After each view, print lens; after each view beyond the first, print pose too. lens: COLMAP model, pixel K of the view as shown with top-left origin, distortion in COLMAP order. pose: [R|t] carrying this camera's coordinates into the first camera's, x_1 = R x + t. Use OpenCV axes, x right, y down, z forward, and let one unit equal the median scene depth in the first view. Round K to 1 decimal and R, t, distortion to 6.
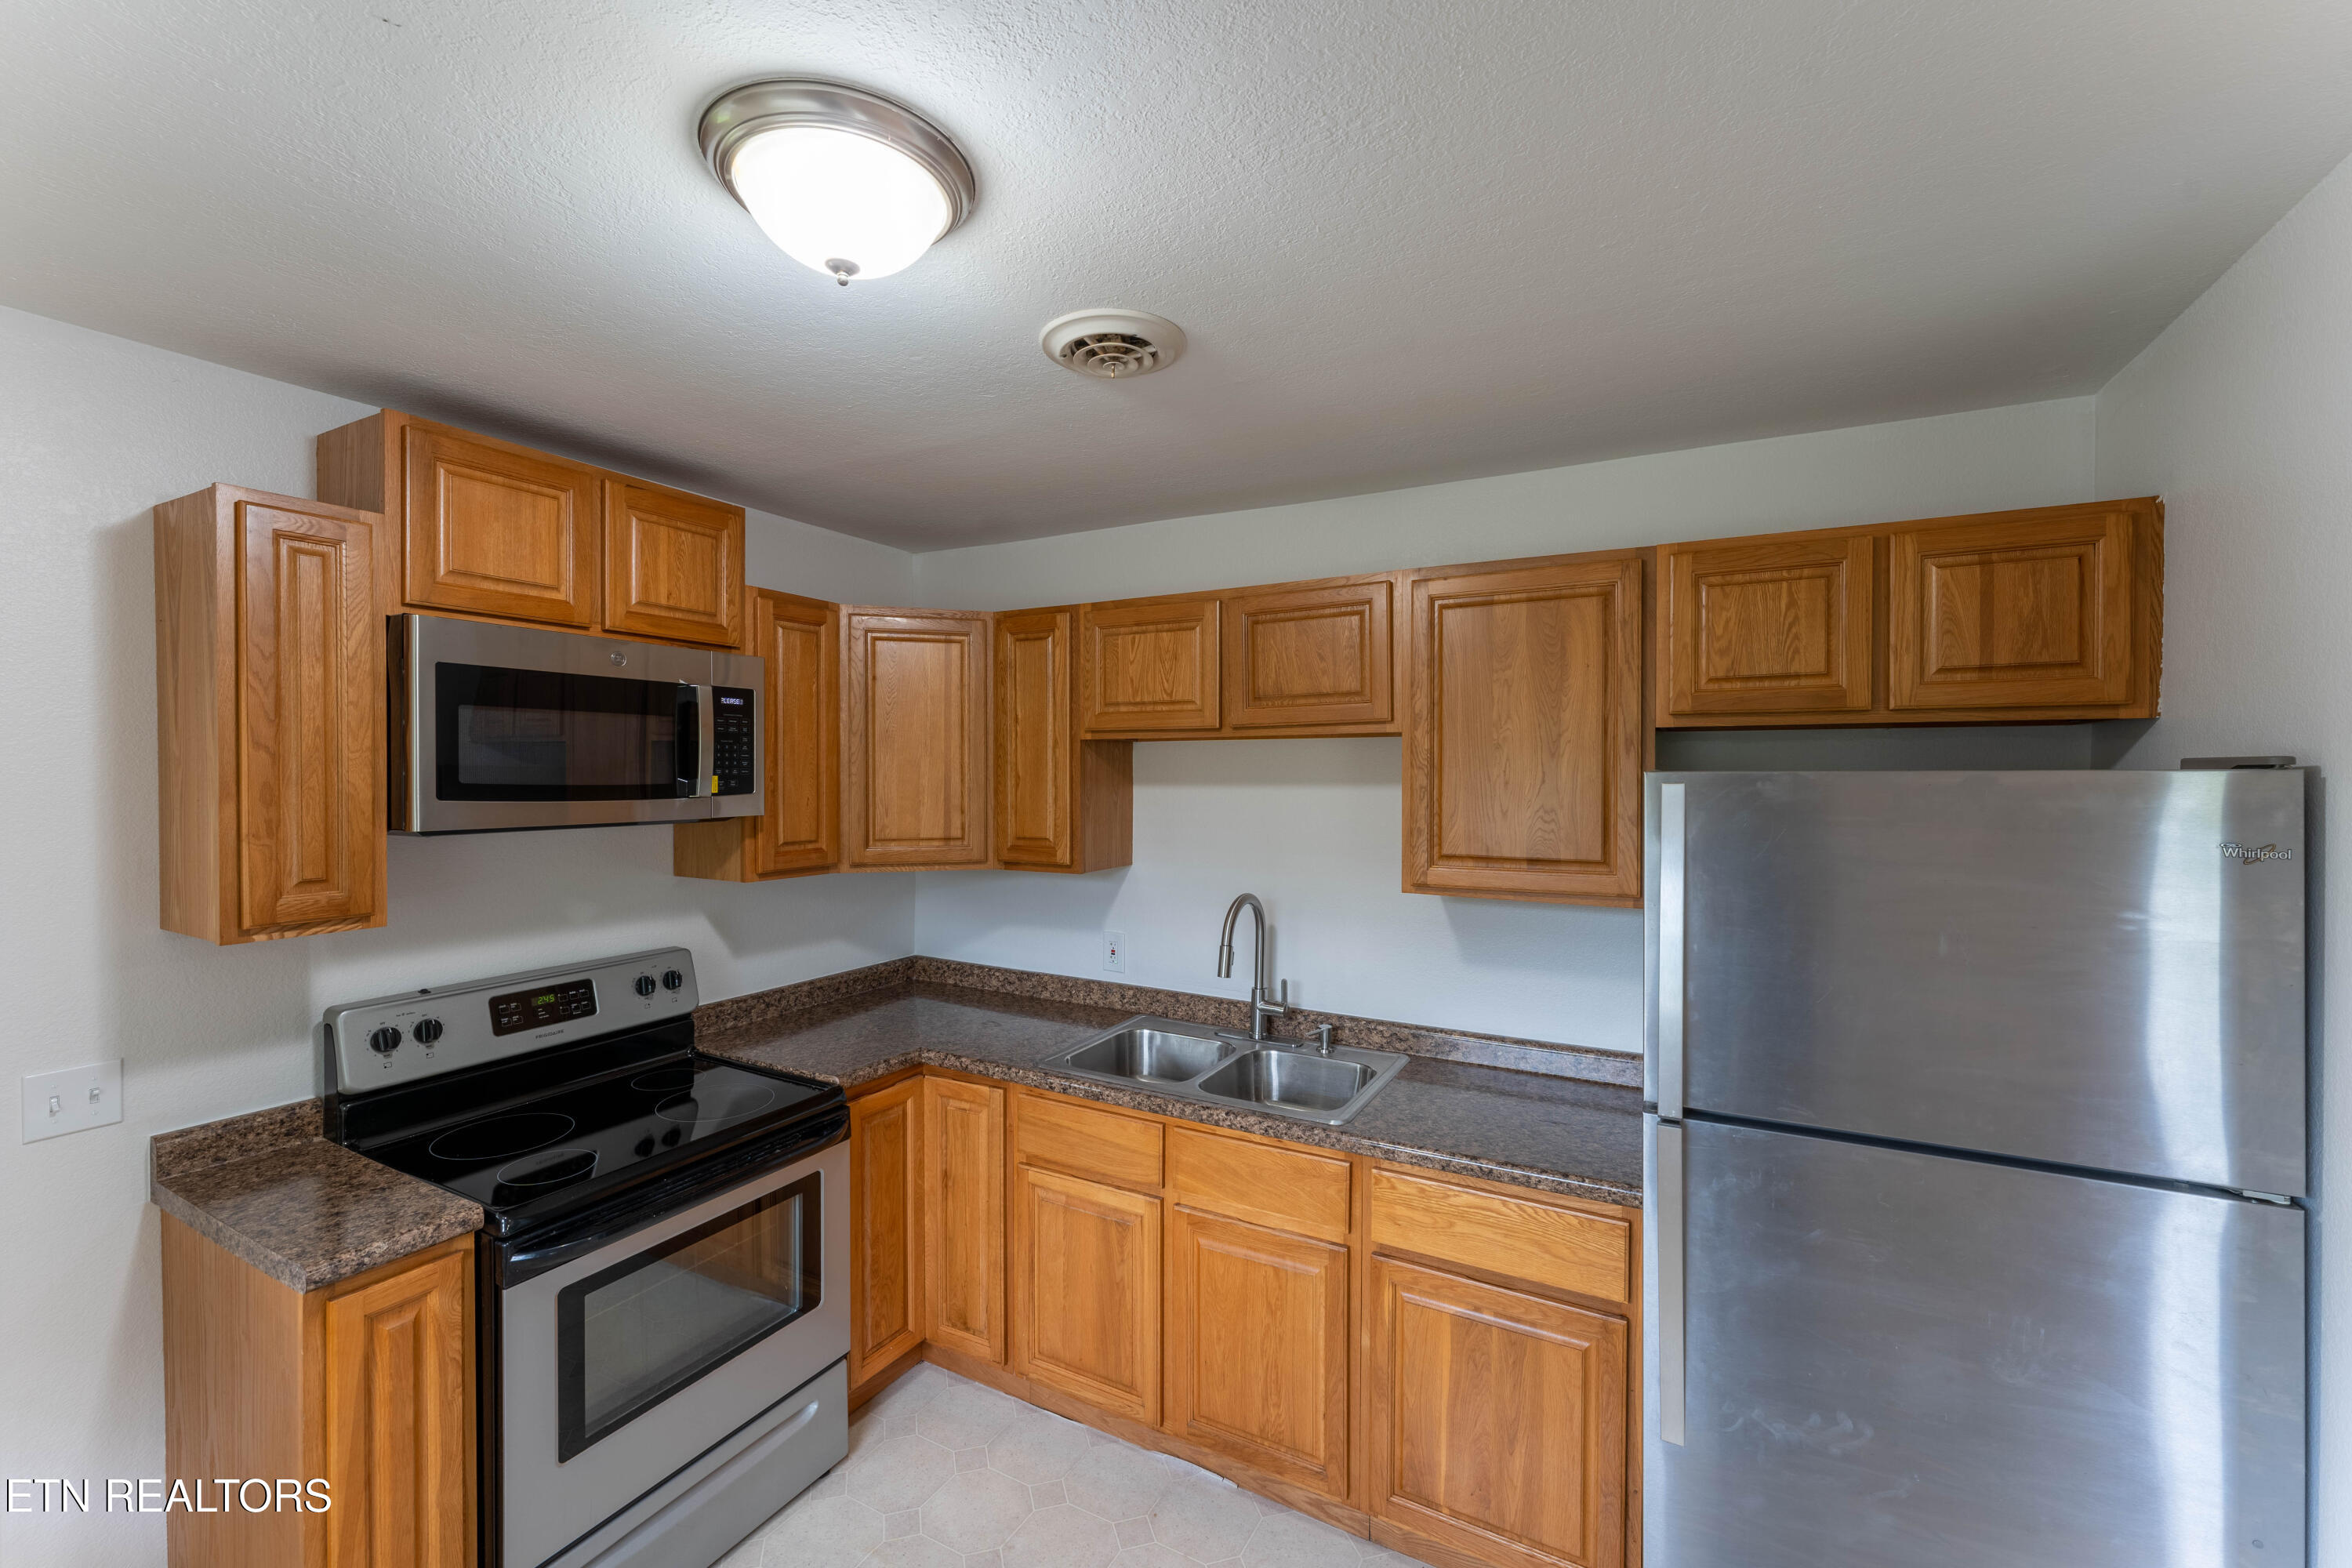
lens RADIAL K [[958.7, 0, 1173.7], [0, 958.7, 781.1], [0, 0, 1]] dist [-0.003248, 0.000549]
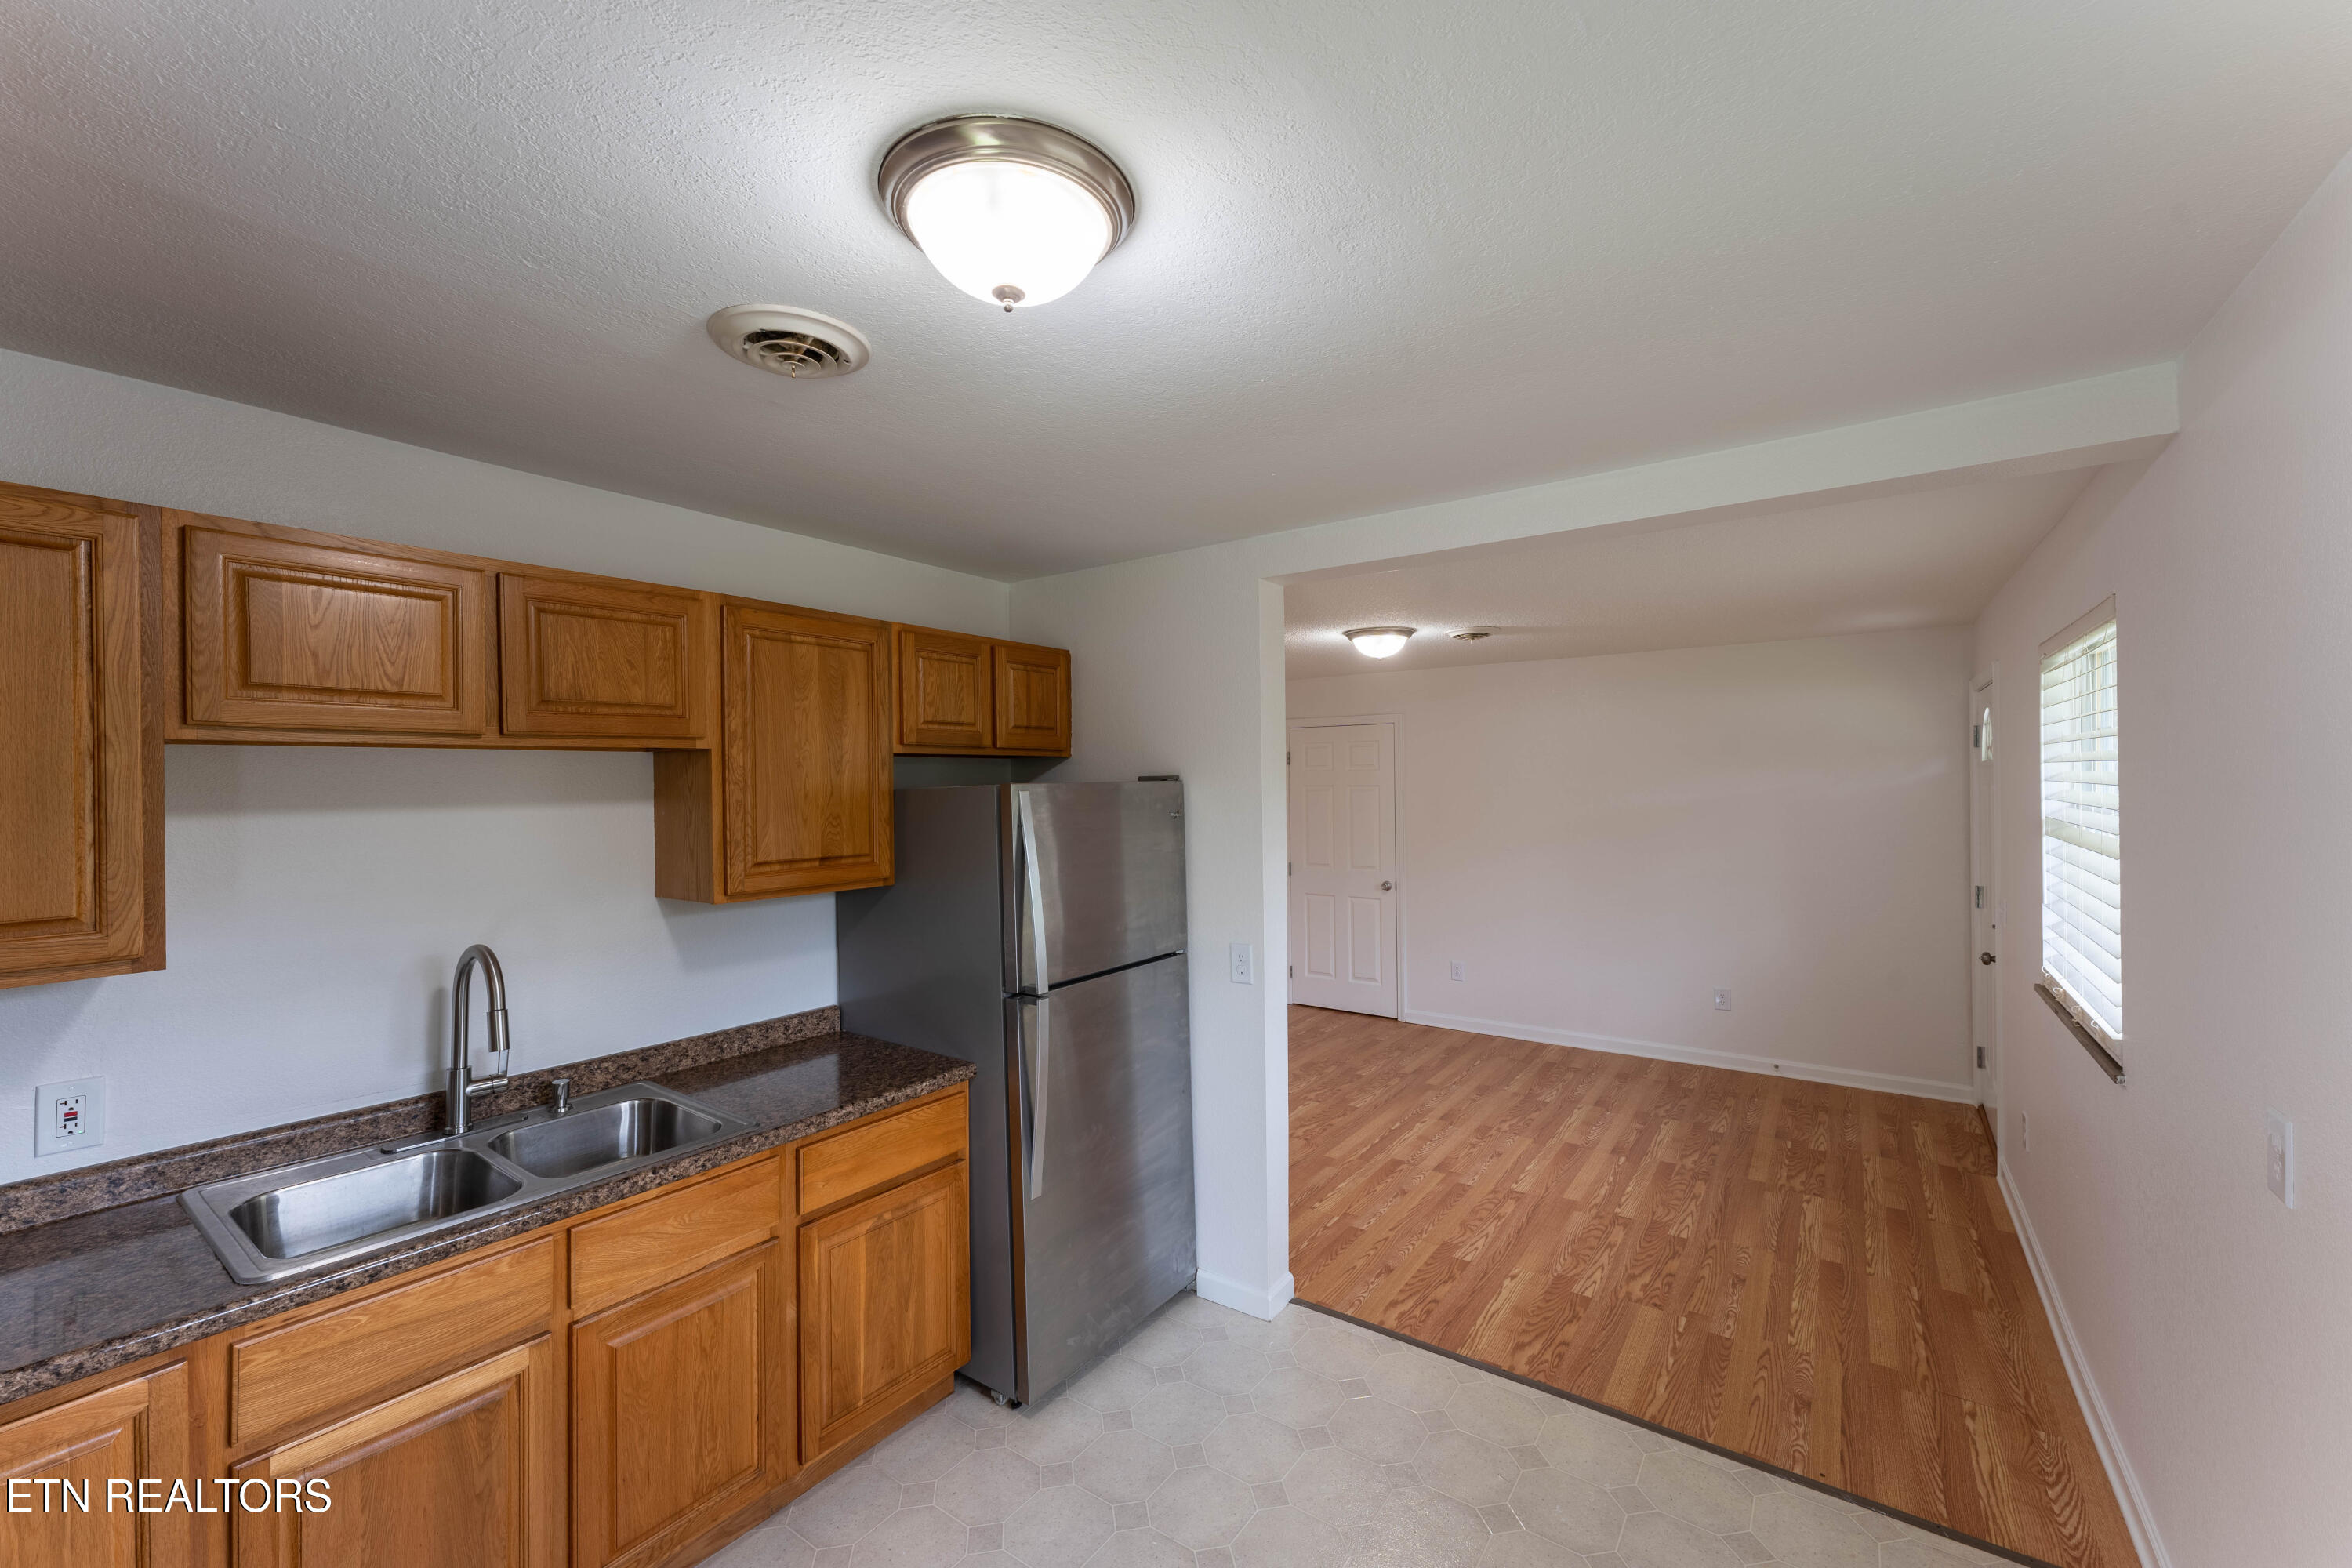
lens RADIAL K [[958.7, 0, 1167.1], [0, 958.7, 777.8], [0, 0, 1]] dist [-0.003248, 0.000549]
pose [[0.118494, -0.002467, 0.992952, -0.779723], [0.015245, 0.999884, 0.000665, -0.014359], [-0.992838, 0.015059, 0.118518, 0.419934]]
